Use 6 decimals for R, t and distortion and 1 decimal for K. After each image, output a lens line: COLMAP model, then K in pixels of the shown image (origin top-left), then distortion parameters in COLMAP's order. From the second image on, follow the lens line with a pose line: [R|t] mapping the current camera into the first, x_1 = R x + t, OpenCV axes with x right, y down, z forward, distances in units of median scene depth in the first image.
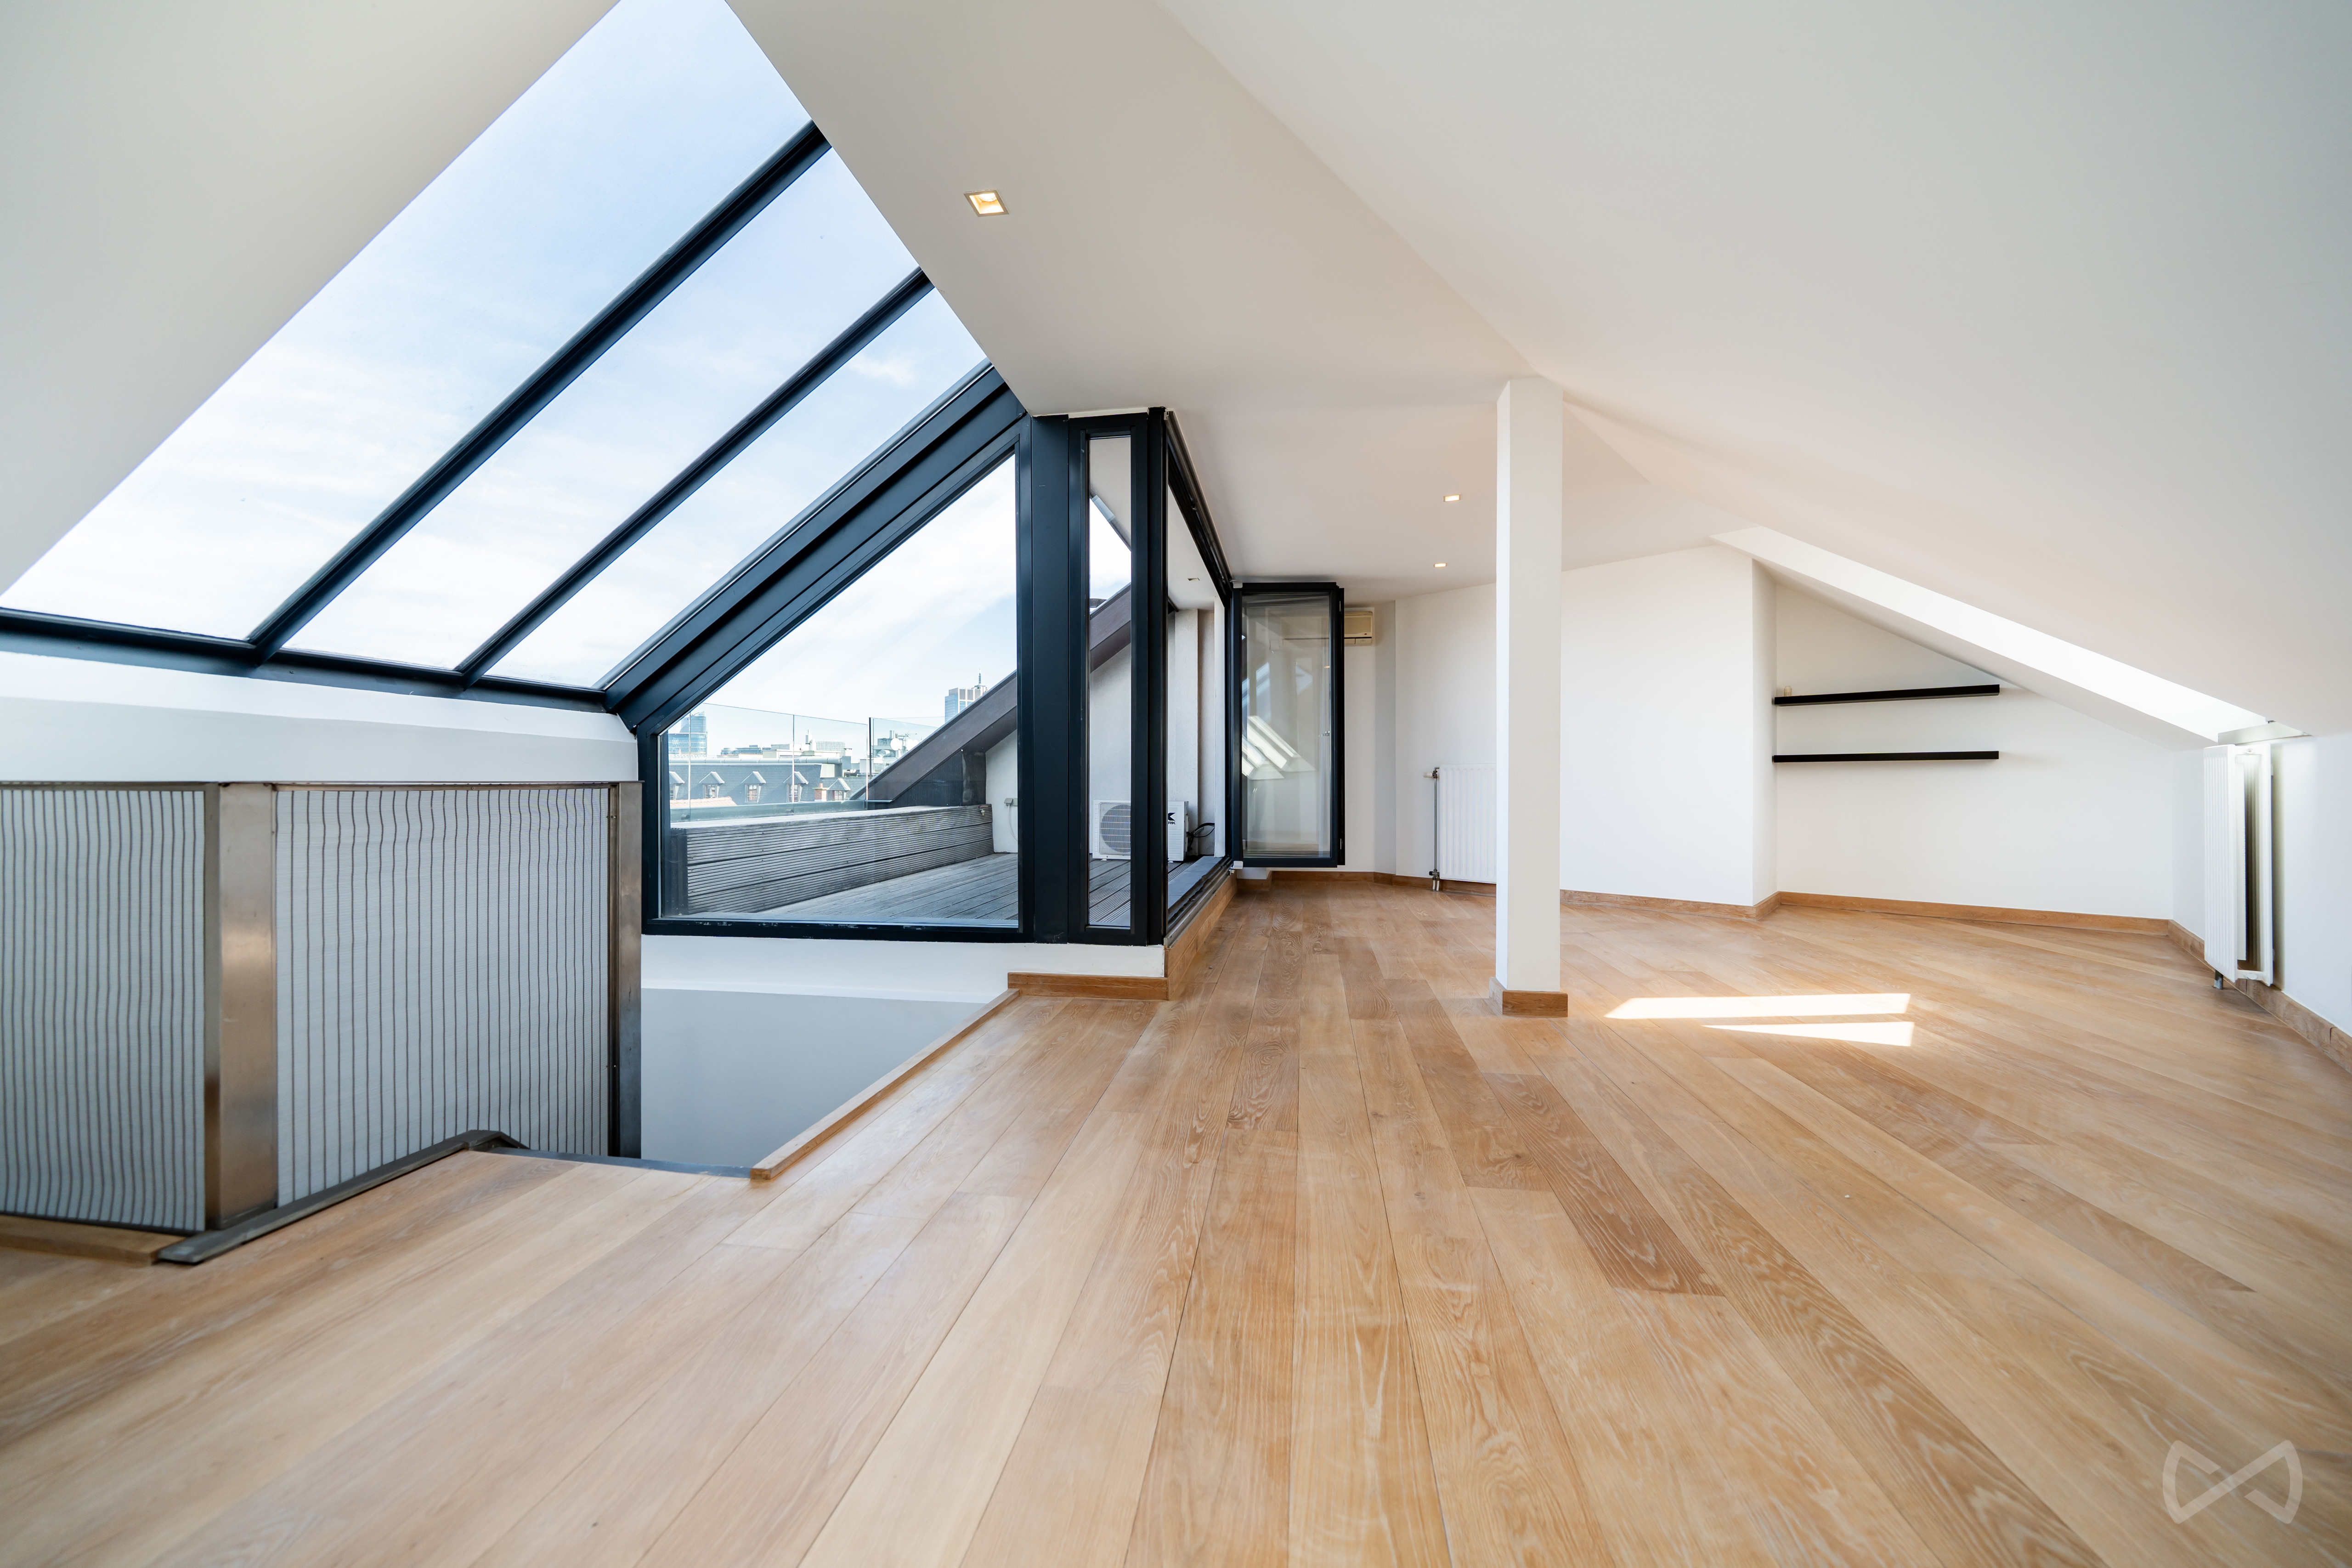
lens RADIAL K [[804.3, 0, 1187.2], [0, 804.3, 788.0], [0, 0, 1]] dist [-0.002944, -0.000369]
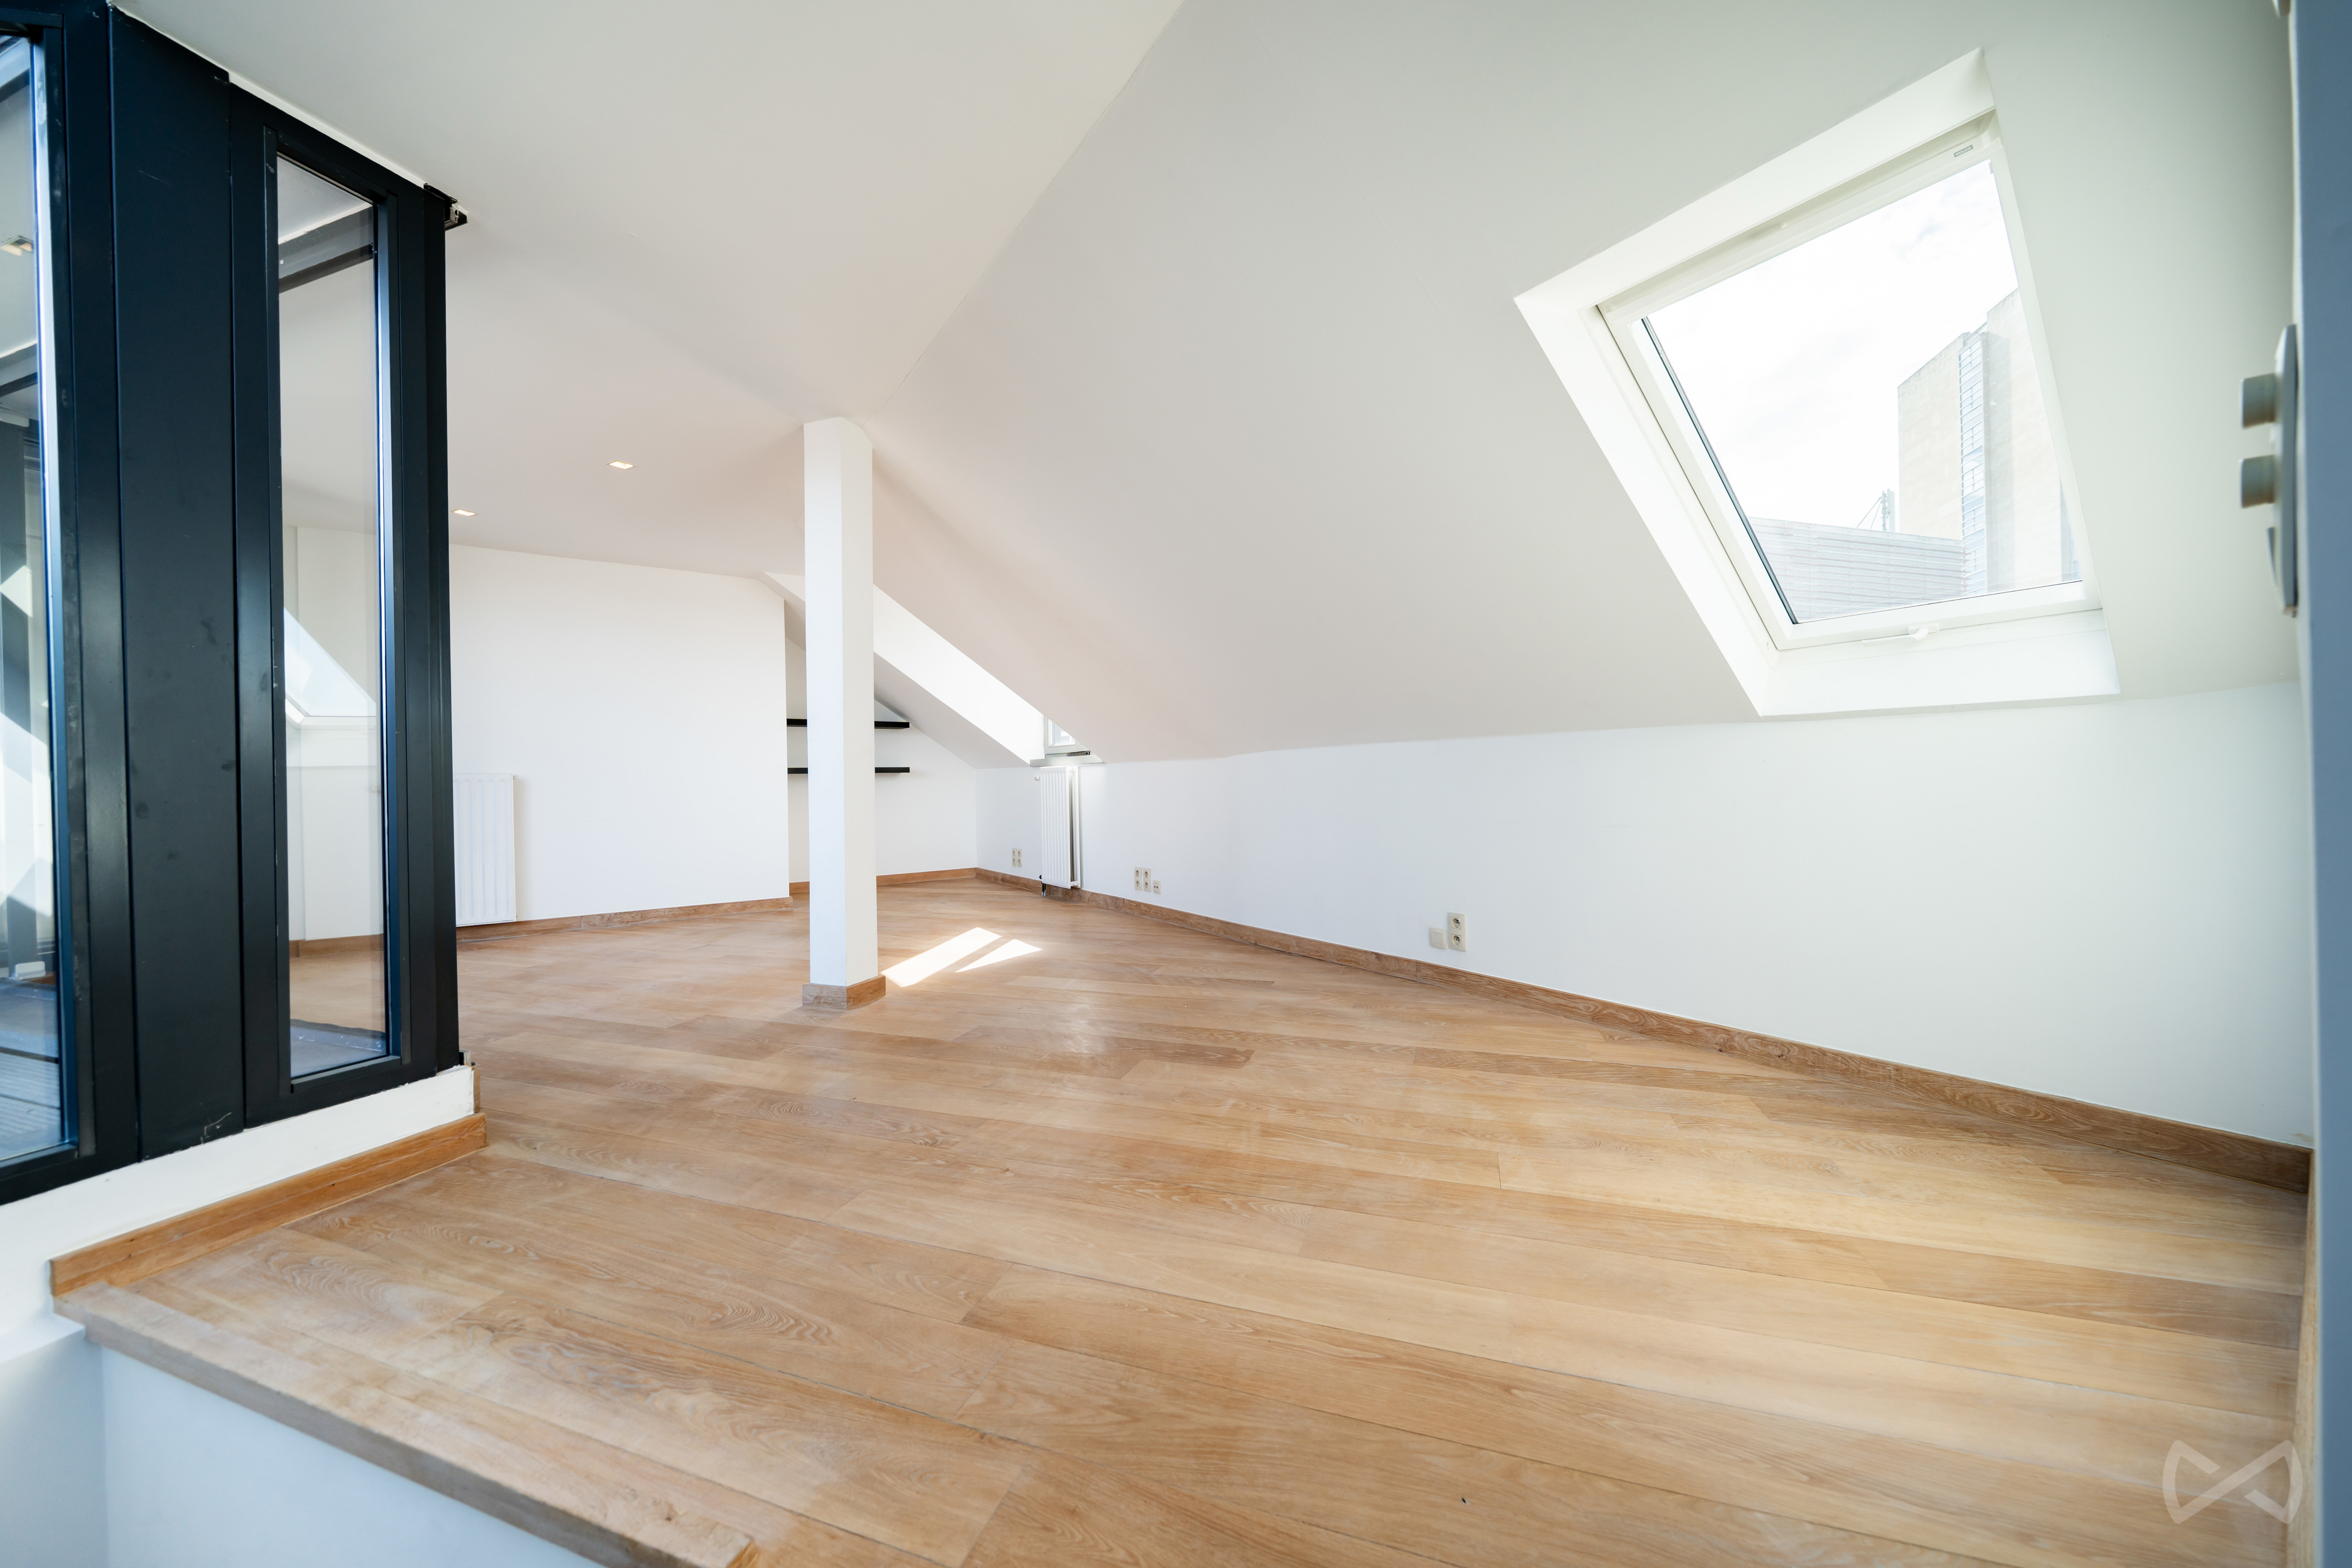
lens RADIAL K [[804.1, 0, 1194.9], [0, 804.1, 778.7], [0, 0, 1]] dist [-0.002944, -0.000369]
pose [[0.176541, 0.000249, 0.984293, -0.665472], [0.025222, 0.999670, -0.004777, -0.008219], [-0.983970, 0.025669, 0.176477, 0.412802]]
